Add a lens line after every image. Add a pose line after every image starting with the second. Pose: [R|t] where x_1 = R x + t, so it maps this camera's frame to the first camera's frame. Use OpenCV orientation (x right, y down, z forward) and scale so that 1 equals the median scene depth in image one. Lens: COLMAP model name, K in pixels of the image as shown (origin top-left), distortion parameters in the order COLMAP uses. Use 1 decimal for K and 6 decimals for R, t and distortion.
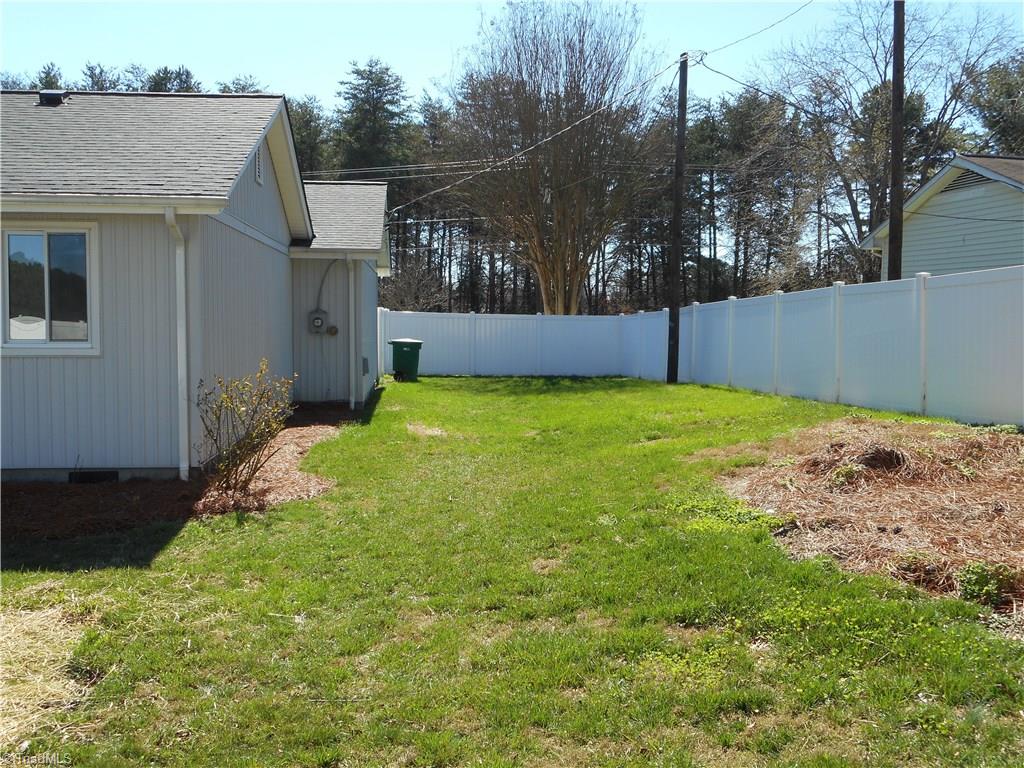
lens RADIAL K [[1005.7, 0, 515.3], [0, 1005.7, 378.2], [0, 0, 1]] dist [-0.013531, 0.000000]
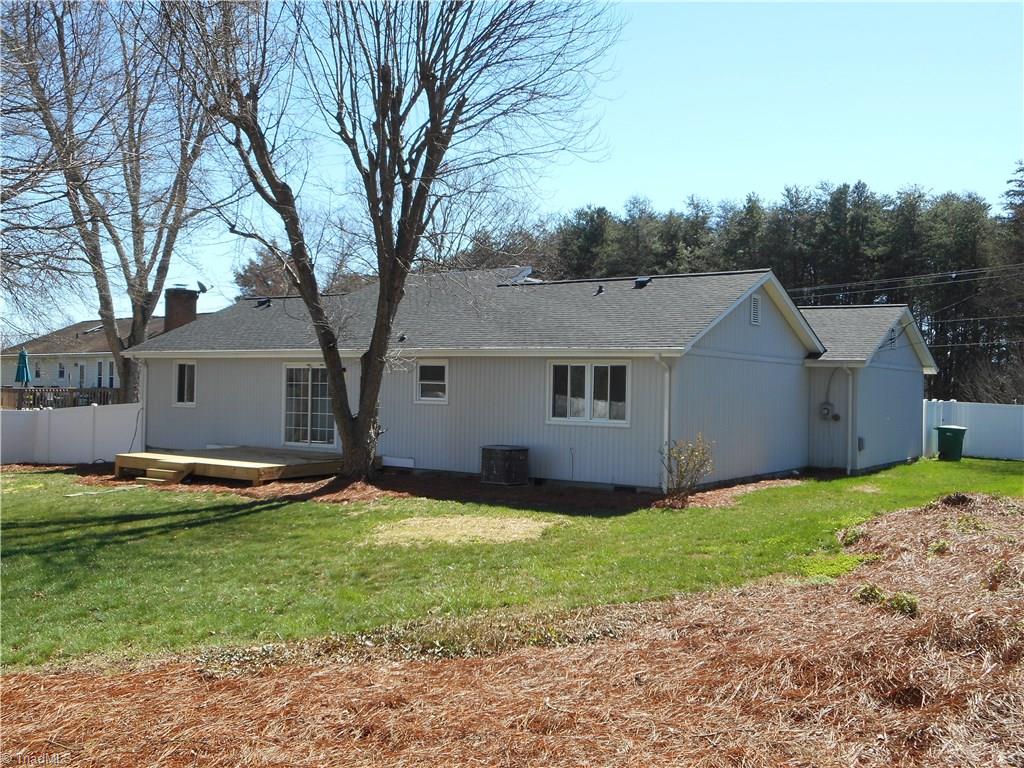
lens RADIAL K [[1005.7, 0, 506.4], [0, 1005.7, 383.1], [0, 0, 1]] dist [-0.013531, 0.000000]
pose [[0.758630, 0.001898, -0.651519, 0.382421], [-0.051541, 0.997037, -0.057111, 0.008634], [0.649480, 0.076906, 0.756480, -0.363785]]
